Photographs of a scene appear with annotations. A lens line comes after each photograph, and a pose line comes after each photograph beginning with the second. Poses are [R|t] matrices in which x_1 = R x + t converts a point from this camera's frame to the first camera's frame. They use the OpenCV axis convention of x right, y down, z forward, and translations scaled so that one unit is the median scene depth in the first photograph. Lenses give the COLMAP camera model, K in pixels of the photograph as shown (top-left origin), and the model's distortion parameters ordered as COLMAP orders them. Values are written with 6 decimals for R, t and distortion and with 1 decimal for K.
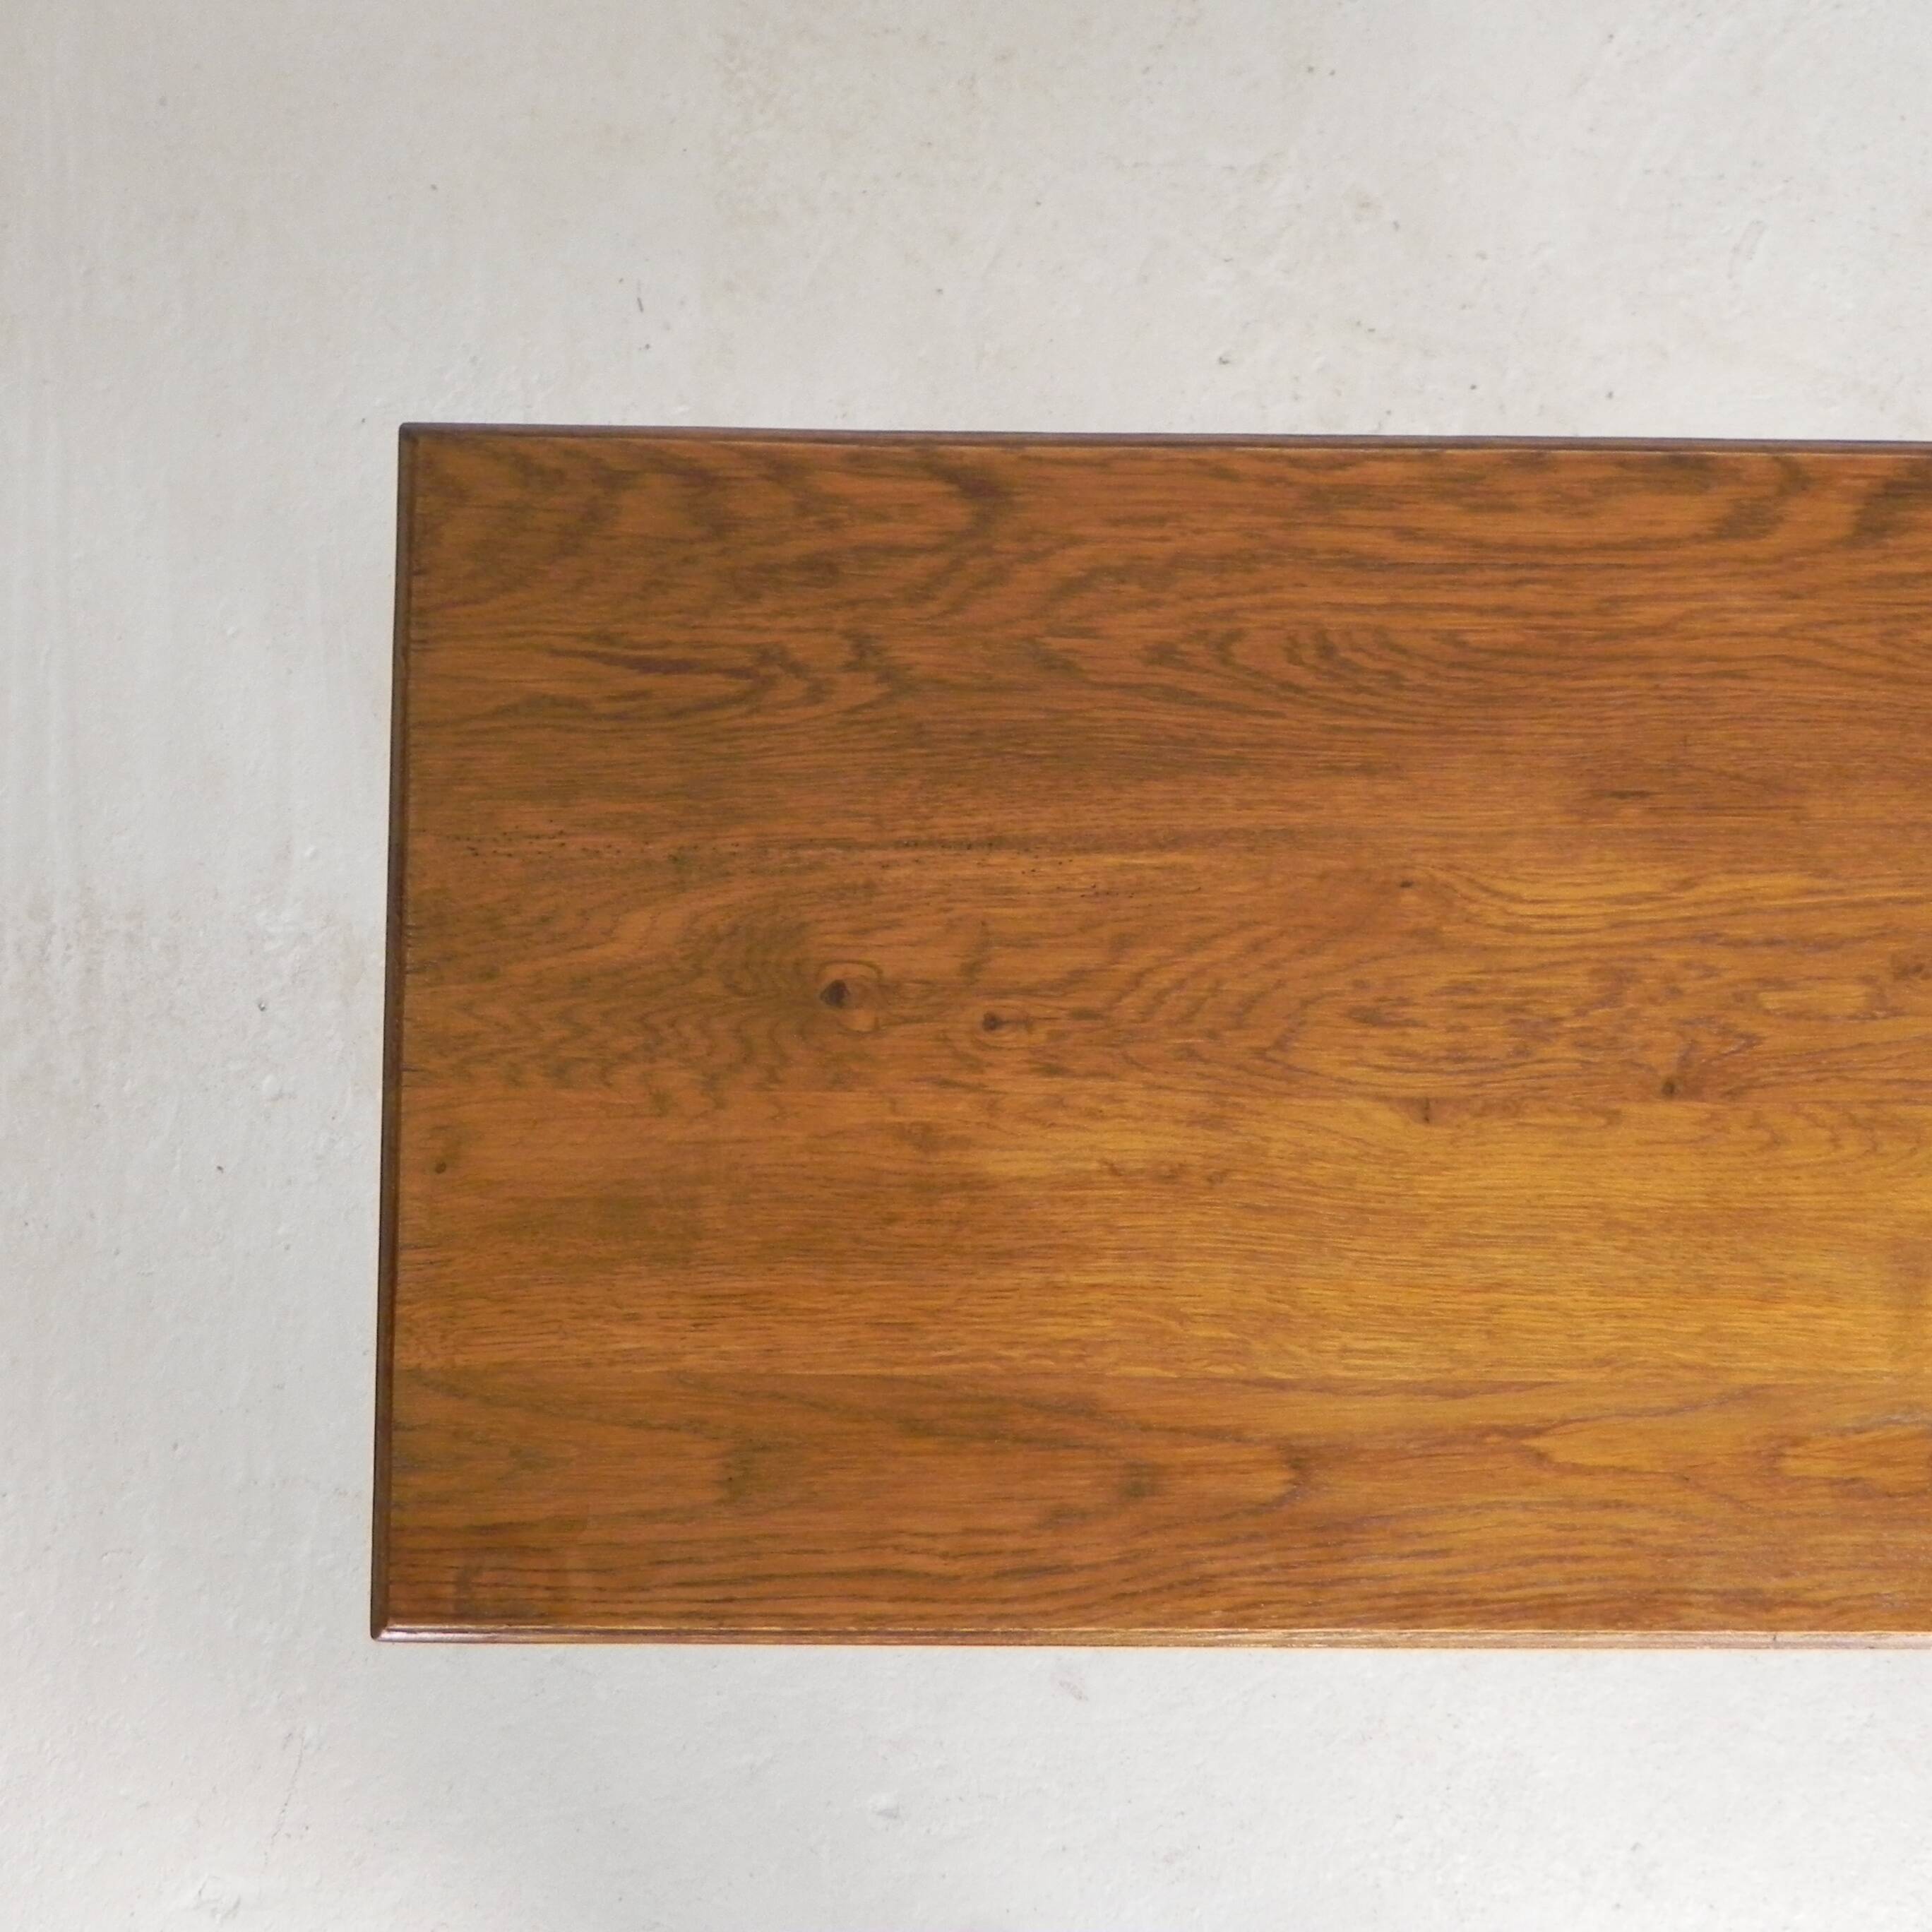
lens RADIAL K [[1933.5, 0, 968.2], [0, 1933.5, 960.4], [0, 0, 1]] dist [-0.010115, -0.007503]
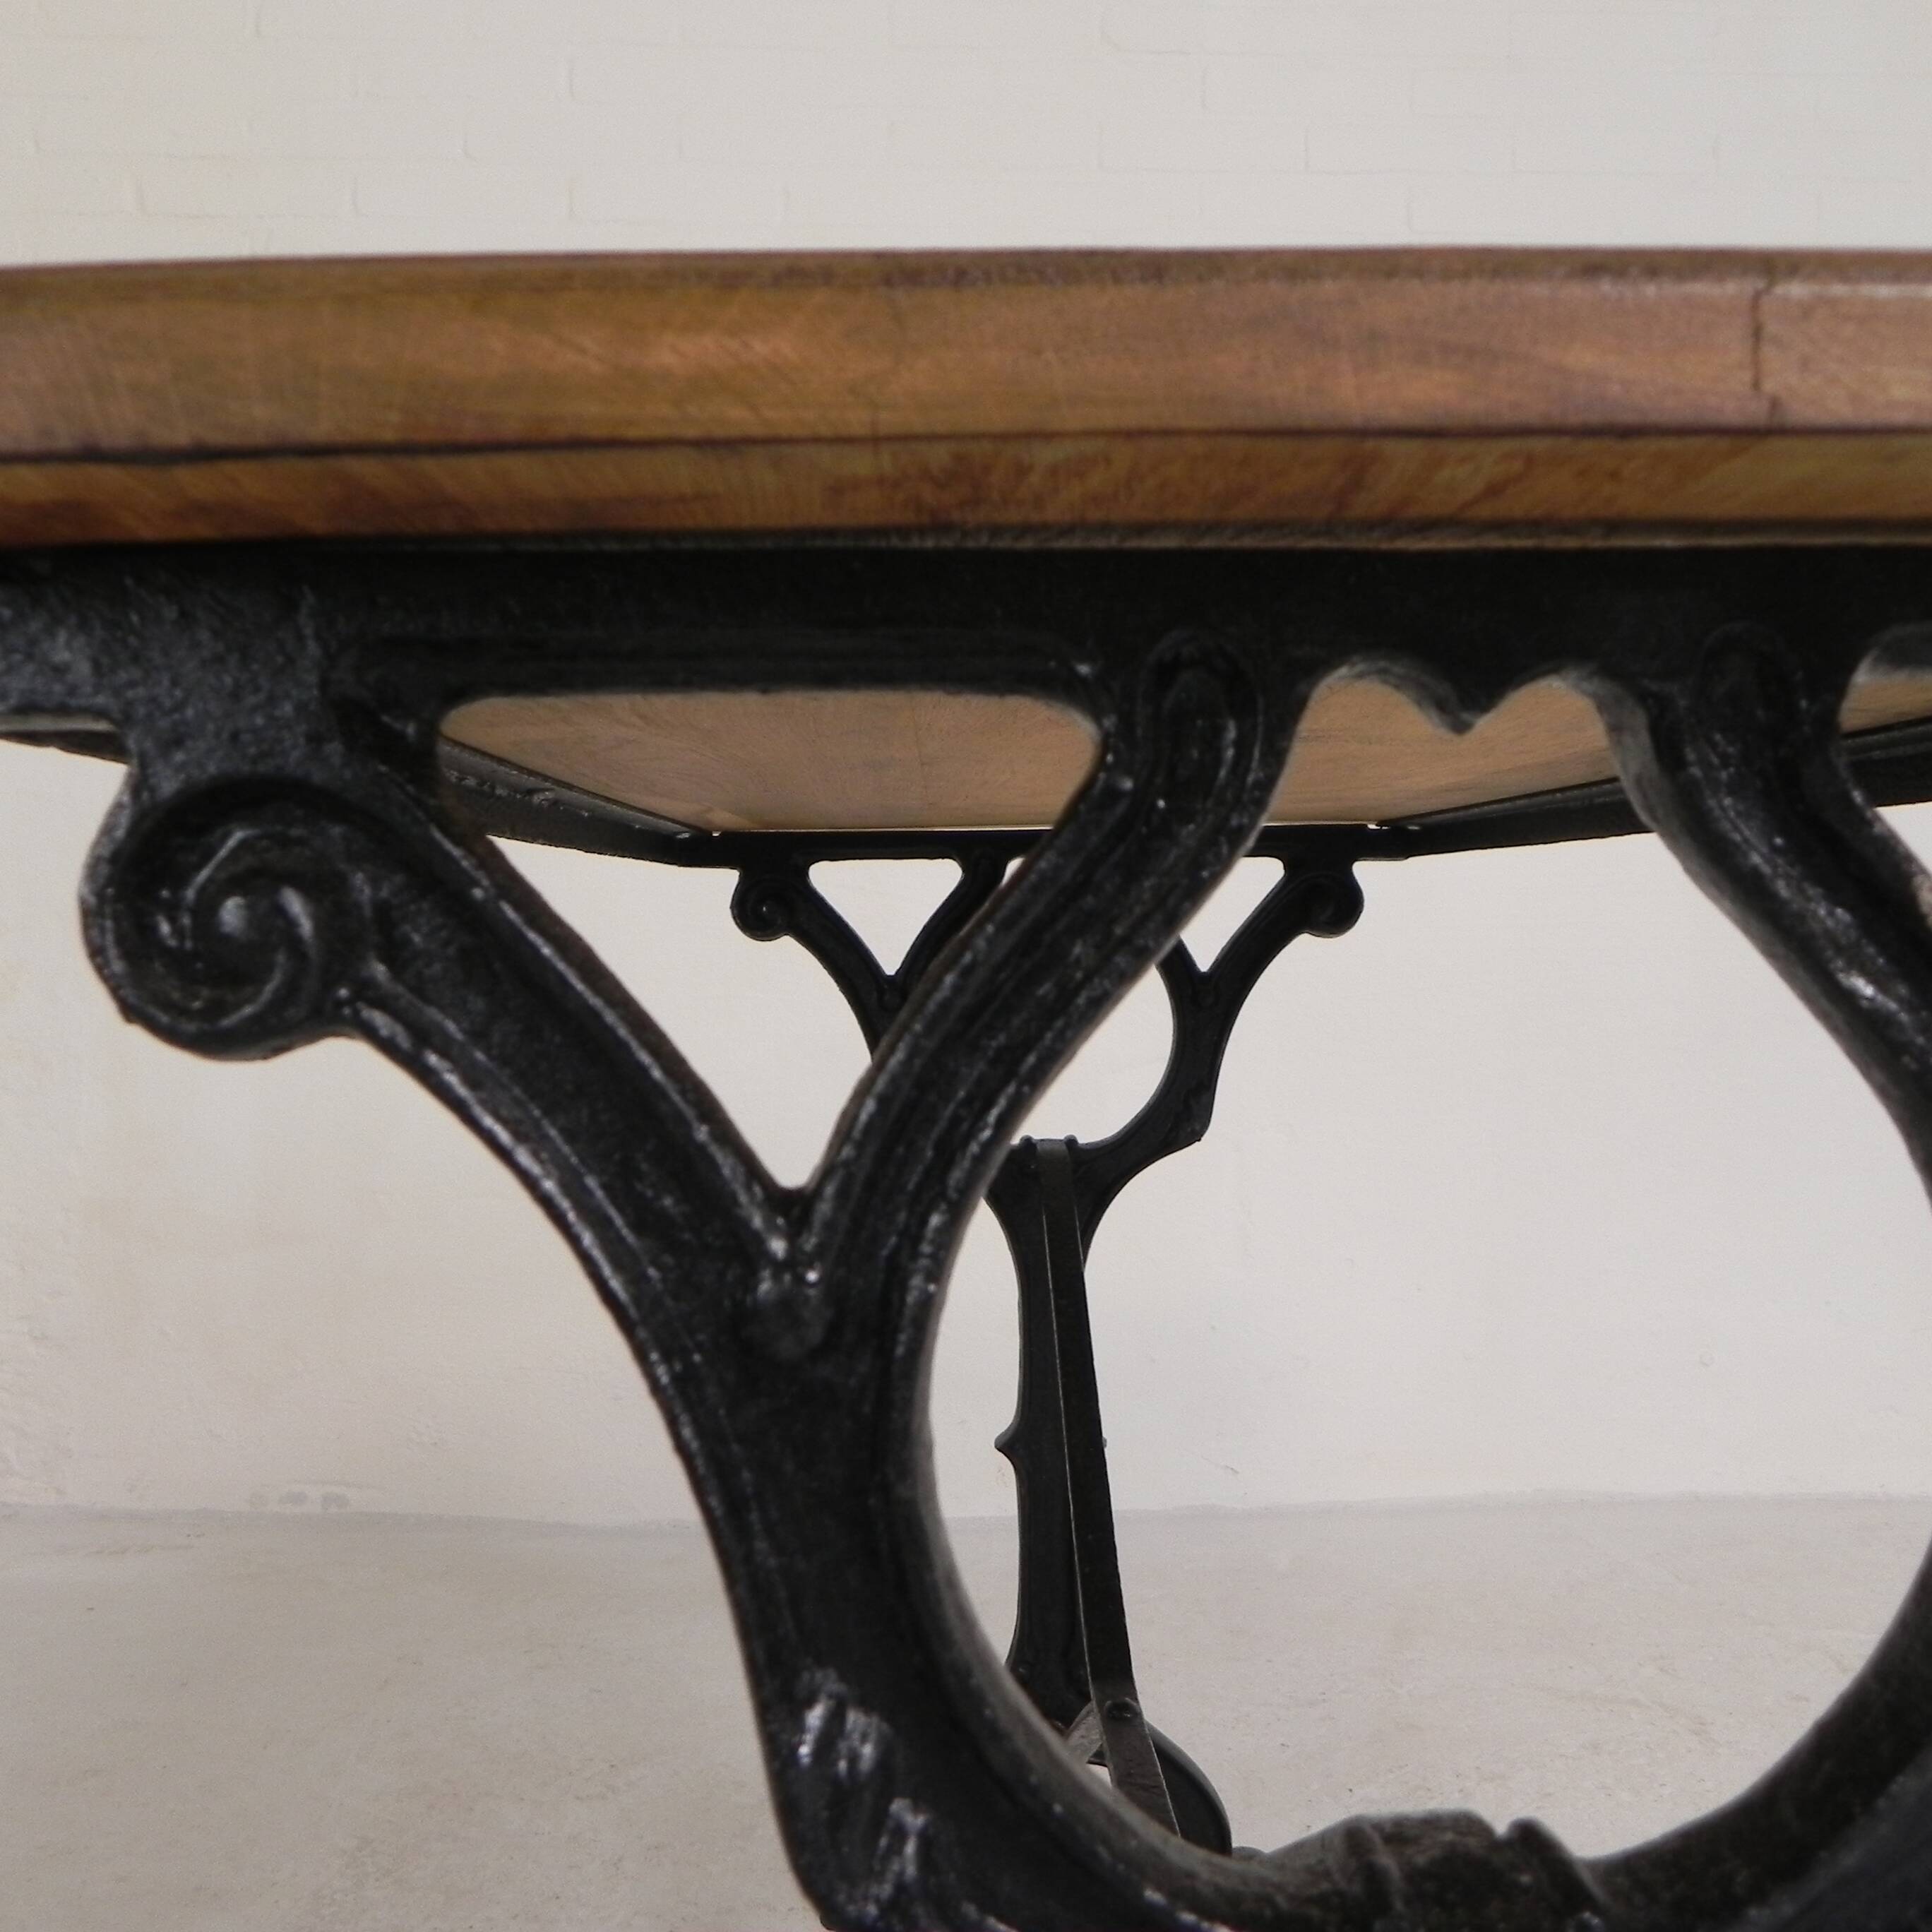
lens RADIAL K [[1937.9, 0, 964.8], [0, 1937.9, 954.4], [0, 0, 1]] dist [-0.011918, -0.008002]
pose [[0.999842, -0.007236, 0.016267, 0.316318], [0.016761, 0.074613, -0.997072, 0.873756], [0.006002, 0.997186, 0.074722, 1.038471]]
